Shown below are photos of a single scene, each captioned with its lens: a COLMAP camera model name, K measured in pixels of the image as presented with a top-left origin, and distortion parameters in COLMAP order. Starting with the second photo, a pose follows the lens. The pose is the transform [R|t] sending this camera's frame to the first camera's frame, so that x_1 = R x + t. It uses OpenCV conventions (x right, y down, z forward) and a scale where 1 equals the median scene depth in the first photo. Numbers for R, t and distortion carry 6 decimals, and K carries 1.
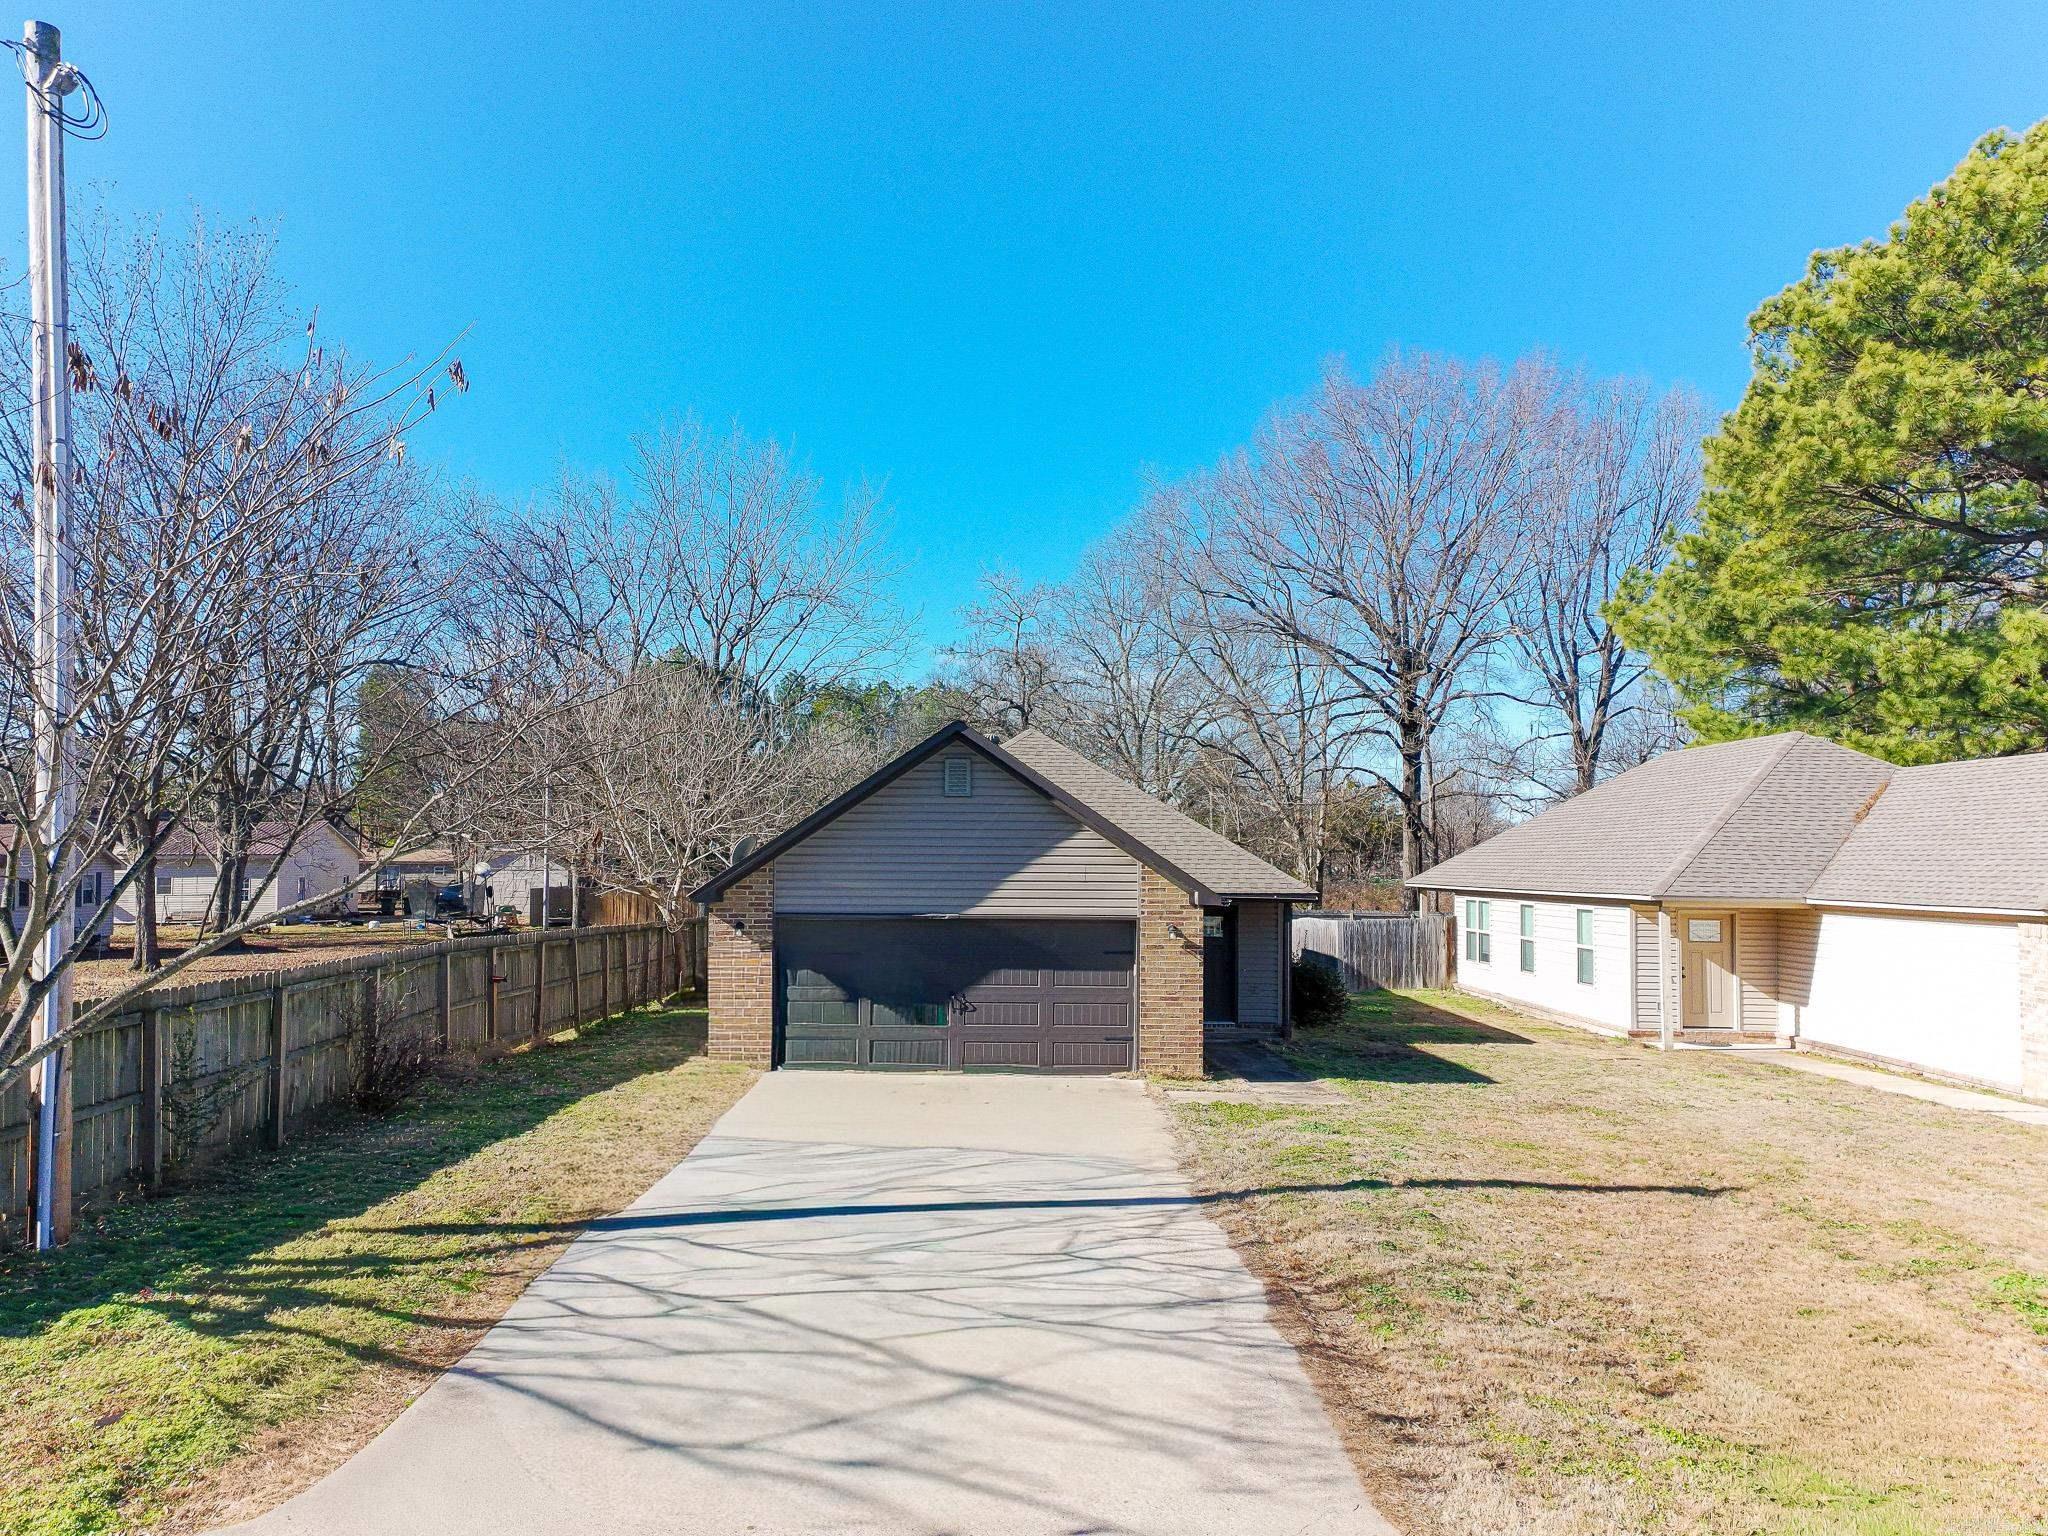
lens RADIAL K [[1569.5, 0, 1020.0], [0, 1569.5, 905.0], [0, 0, 1]] dist [0.065542, -0.012907]
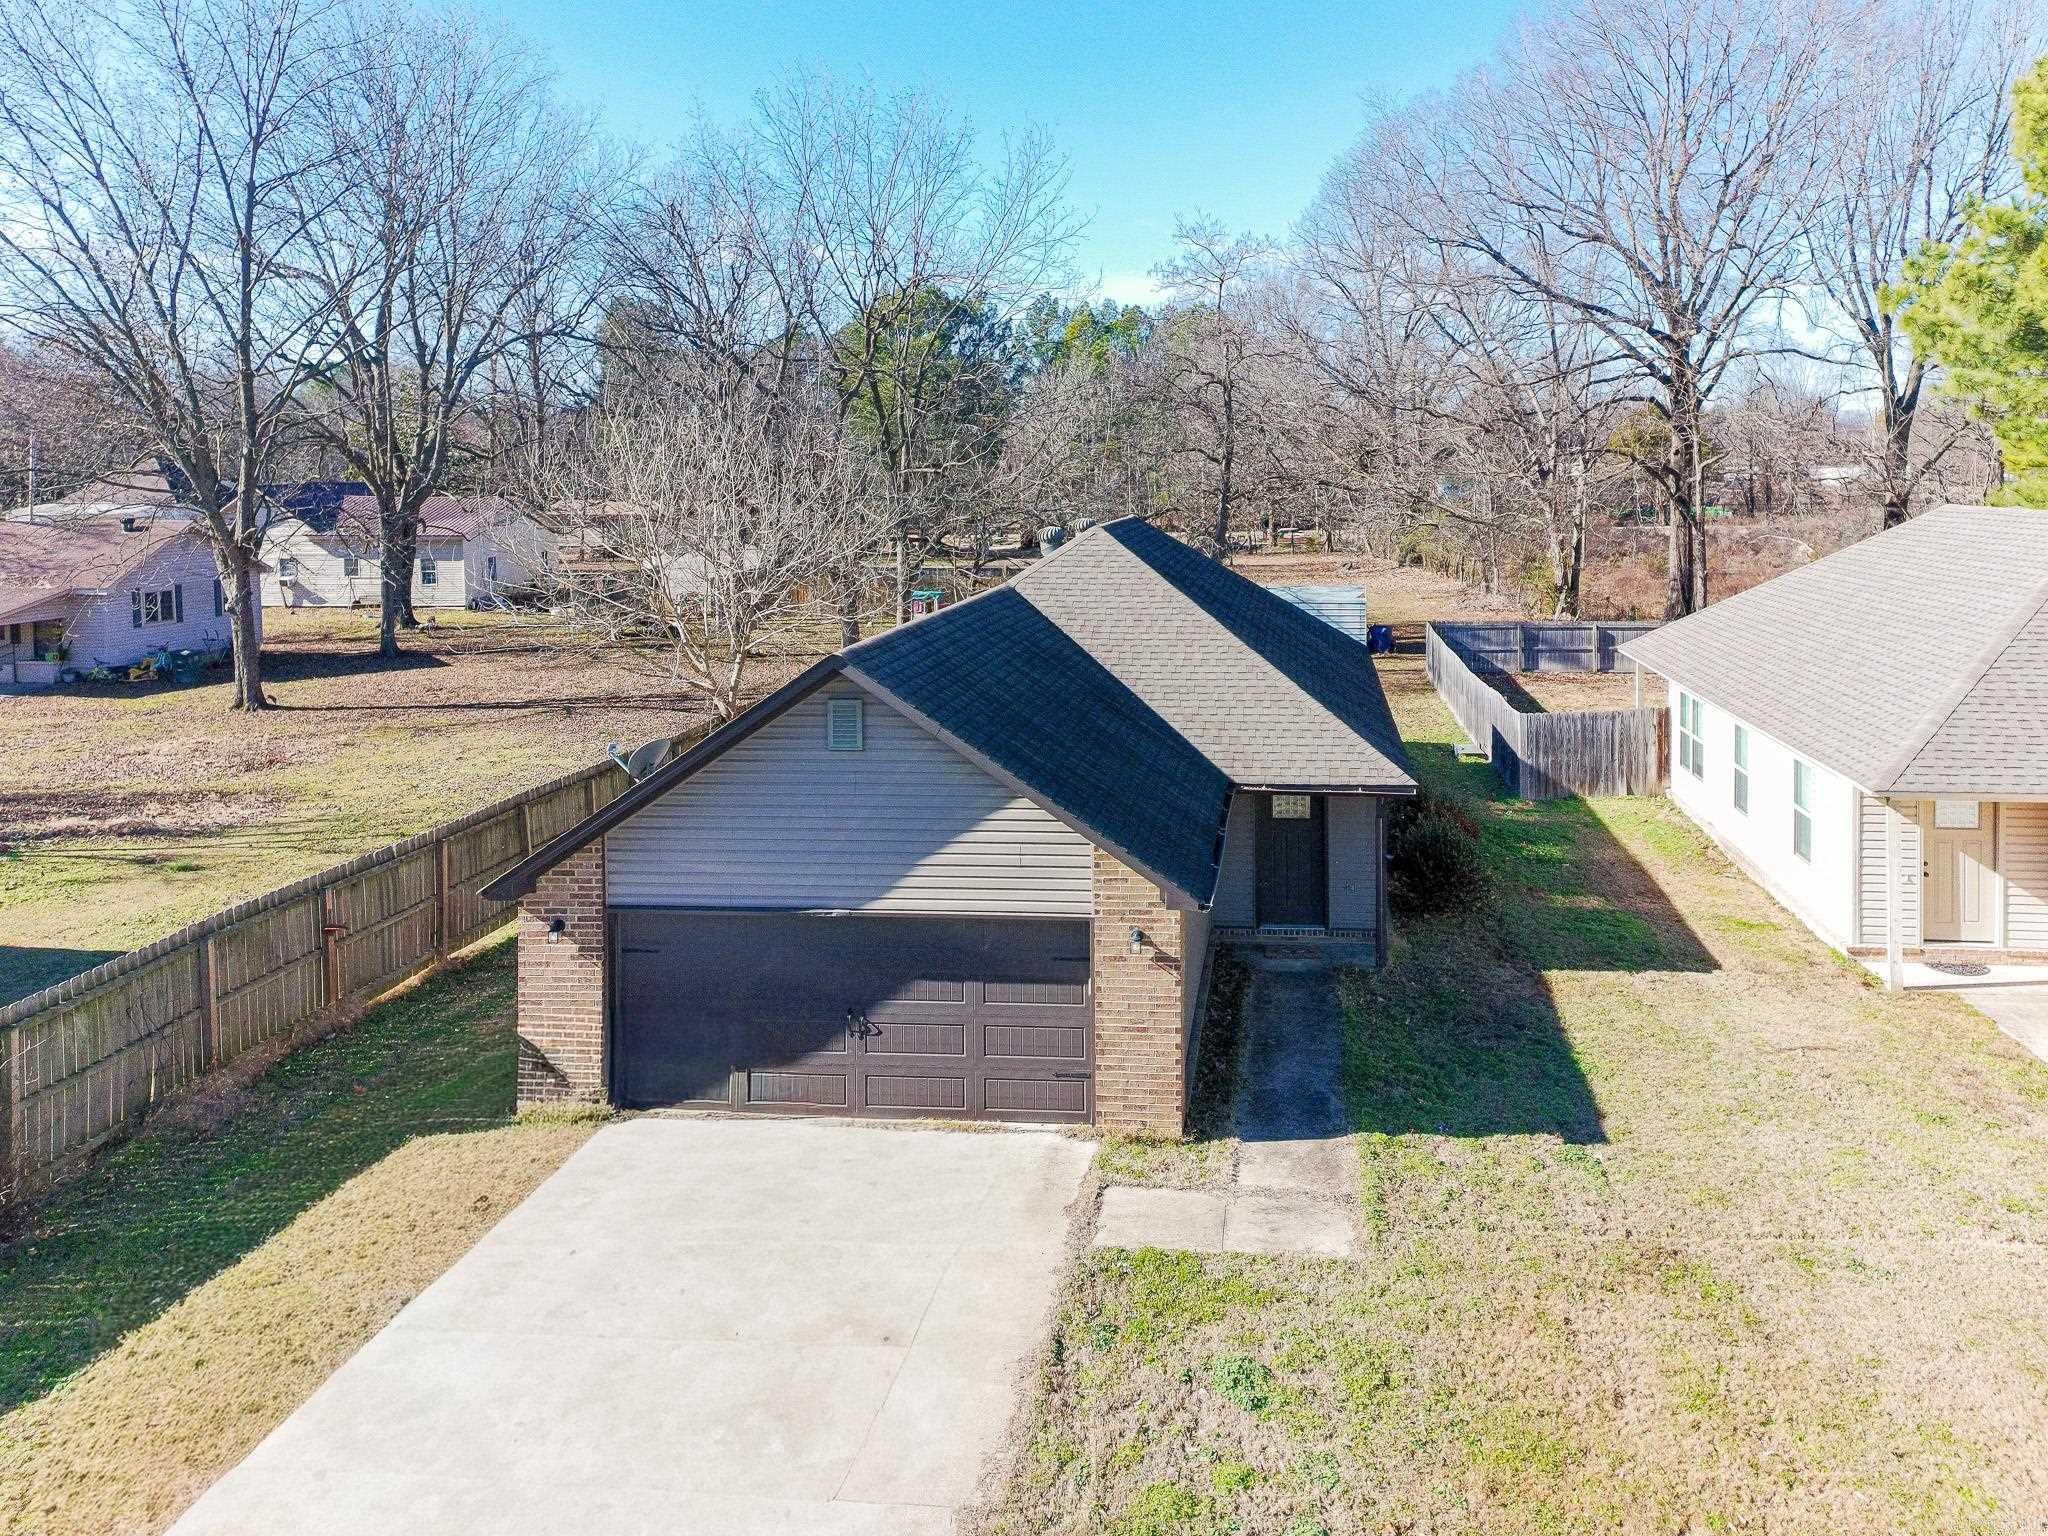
lens RADIAL K [[1600.7, 0, 1187.2], [0, 1600.7, 634.7], [0, 0, 1]] dist [0.089047, -0.020516]
pose [[0.995595, -0.005427, -0.093603, 0.117051], [0.013650, 0.996077, 0.087434, -0.115236], [0.092761, -0.088326, 0.991763, 0.172455]]
